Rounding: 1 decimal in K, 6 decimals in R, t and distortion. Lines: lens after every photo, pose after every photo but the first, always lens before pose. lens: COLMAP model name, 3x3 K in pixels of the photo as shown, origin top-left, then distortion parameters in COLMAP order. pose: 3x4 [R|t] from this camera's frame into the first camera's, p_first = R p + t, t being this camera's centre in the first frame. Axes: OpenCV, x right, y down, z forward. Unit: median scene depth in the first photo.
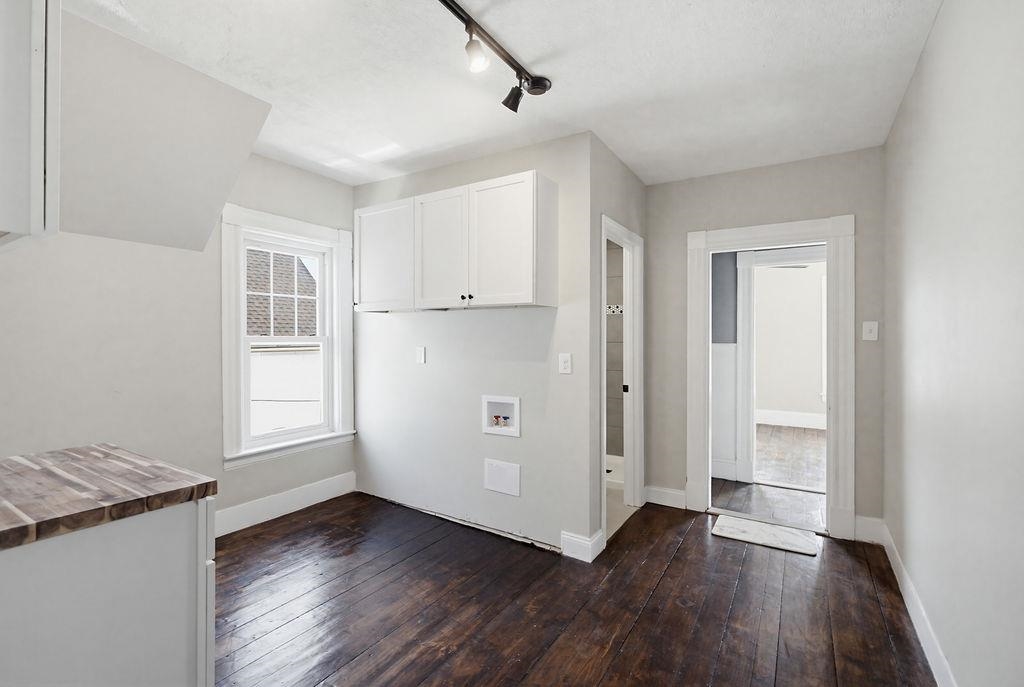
lens RADIAL K [[464.0, 0, 505.5], [0, 464.0, 343.0], [0, 0, 1]] dist [0.006180, -0.000165]
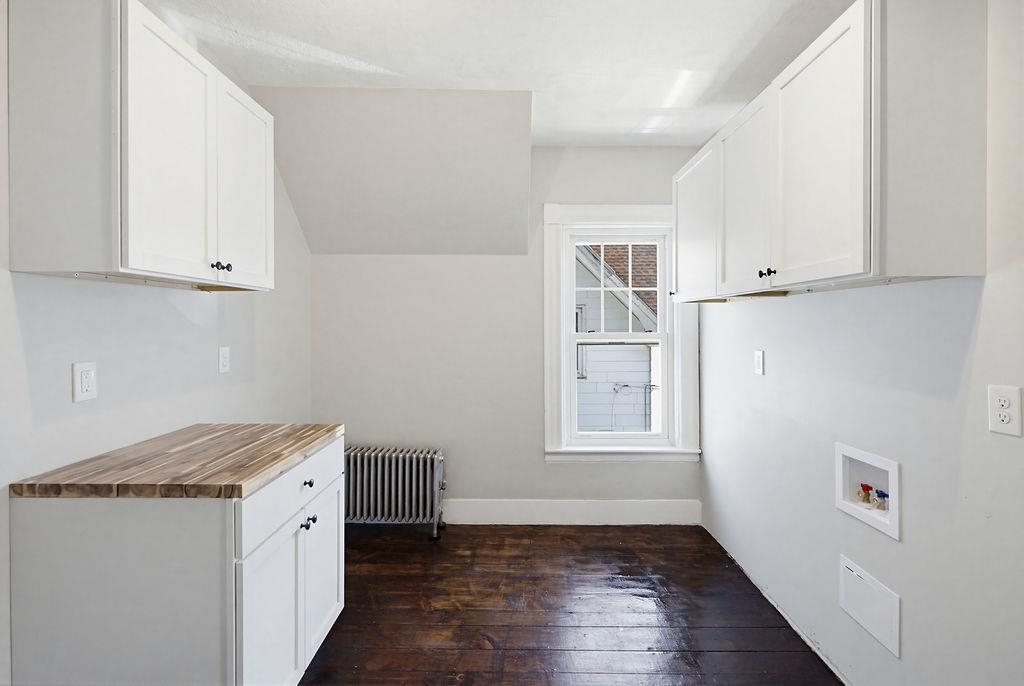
lens RADIAL K [[464.0, 0, 513.2], [0, 464.0, 333.7], [0, 0, 1]] dist [0.006180, -0.000165]
pose [[0.540235, 0.011347, -0.841438, 0.216989], [-0.009242, 0.999929, 0.007550, -0.020345], [0.841464, 0.003698, 0.540301, 0.361722]]
